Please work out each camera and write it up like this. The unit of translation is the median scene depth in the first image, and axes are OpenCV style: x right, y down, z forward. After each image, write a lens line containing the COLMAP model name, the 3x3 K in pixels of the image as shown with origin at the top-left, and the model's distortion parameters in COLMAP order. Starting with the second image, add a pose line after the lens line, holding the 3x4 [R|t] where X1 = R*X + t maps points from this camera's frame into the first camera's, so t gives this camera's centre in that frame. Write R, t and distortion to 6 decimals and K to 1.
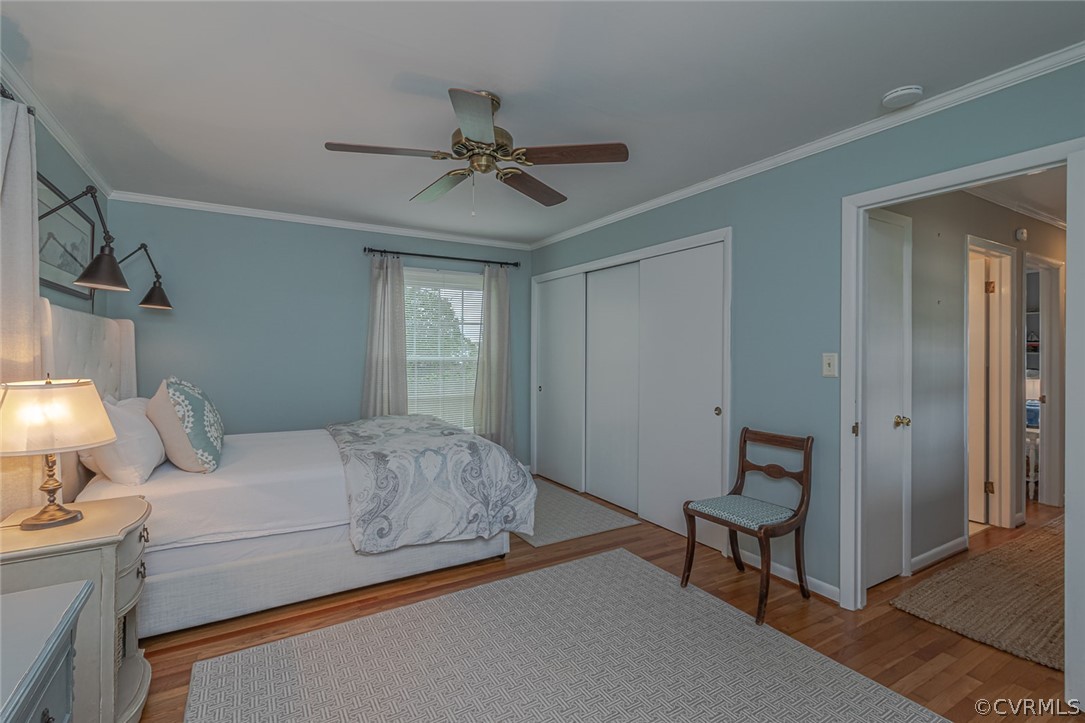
lens RADIAL K [[500.0, 0, 537.9], [0, 500.0, 352.0], [0, 0, 1]] dist [0.006654, 0.000446]
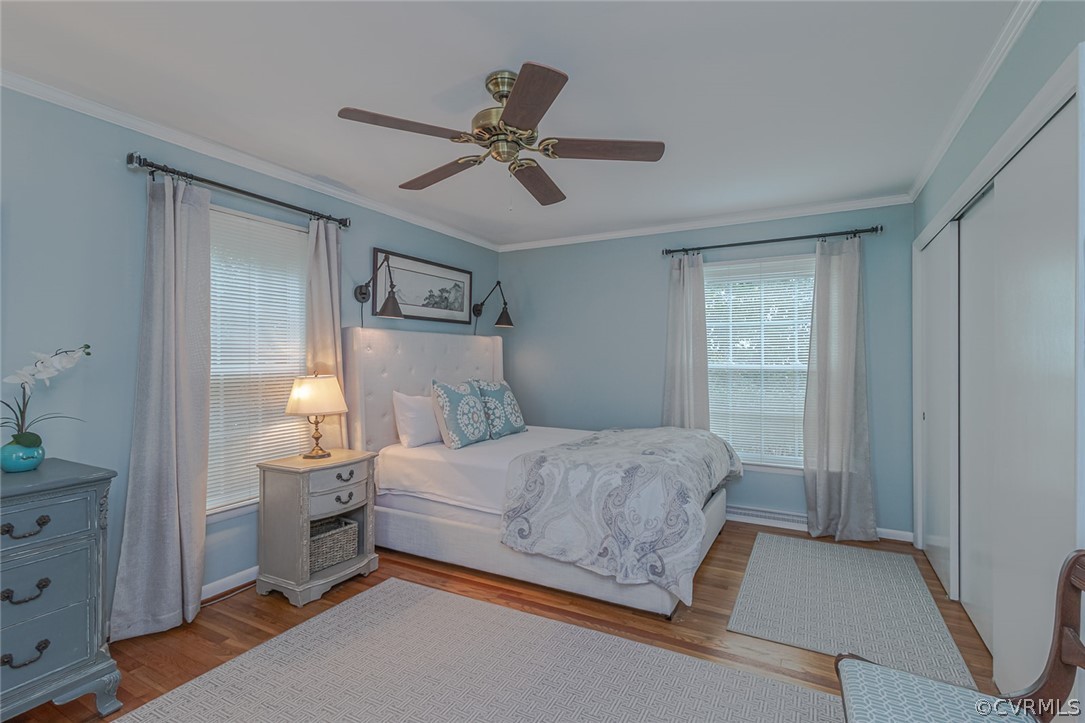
lens RADIAL K [[506.1, 0, 545.6], [0, 506.1, 358.7], [0, 0, 1]] dist [0.001924, 0.000873]
pose [[0.512930, -0.003472, -0.858423, 0.578448], [0.001614, 0.999994, -0.003081, 0.003562], [0.858429, 0.000195, 0.512933, 0.477710]]
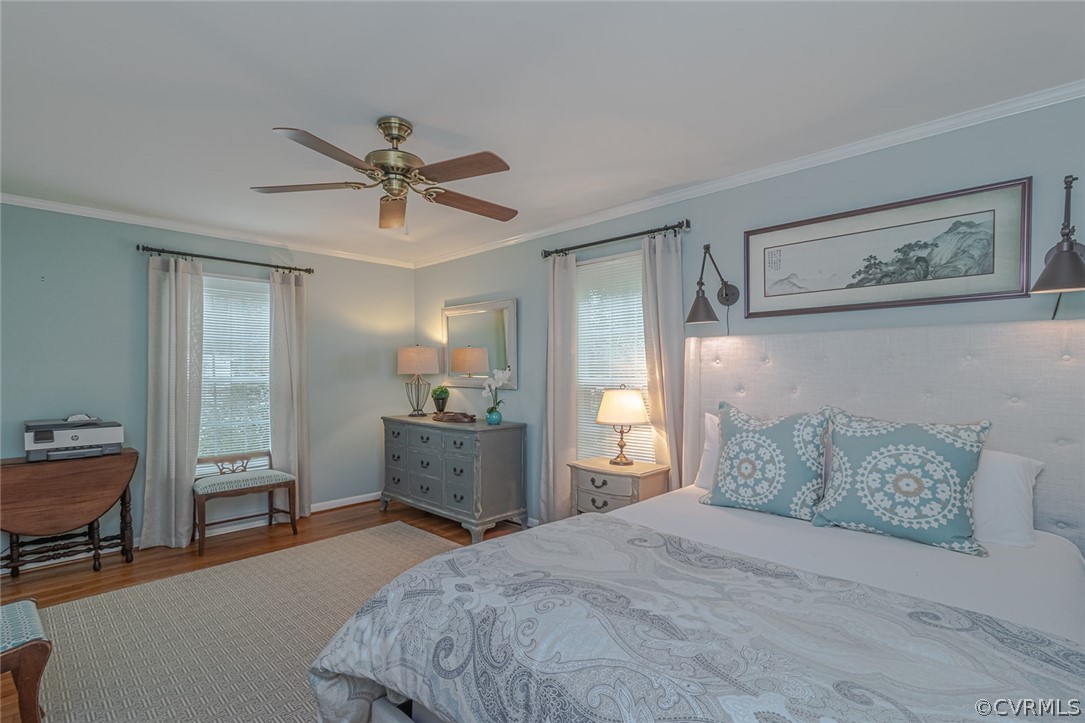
lens RADIAL K [[506.5, 0, 544.3], [0, 506.5, 380.6], [0, 0, 1]] dist [0.000772, 0.000139]
pose [[-0.964470, 0.007676, -0.264081, -0.113400], [0.002048, 0.999765, 0.021580, -0.008603], [0.264185, 0.020272, -0.964259, 1.686411]]
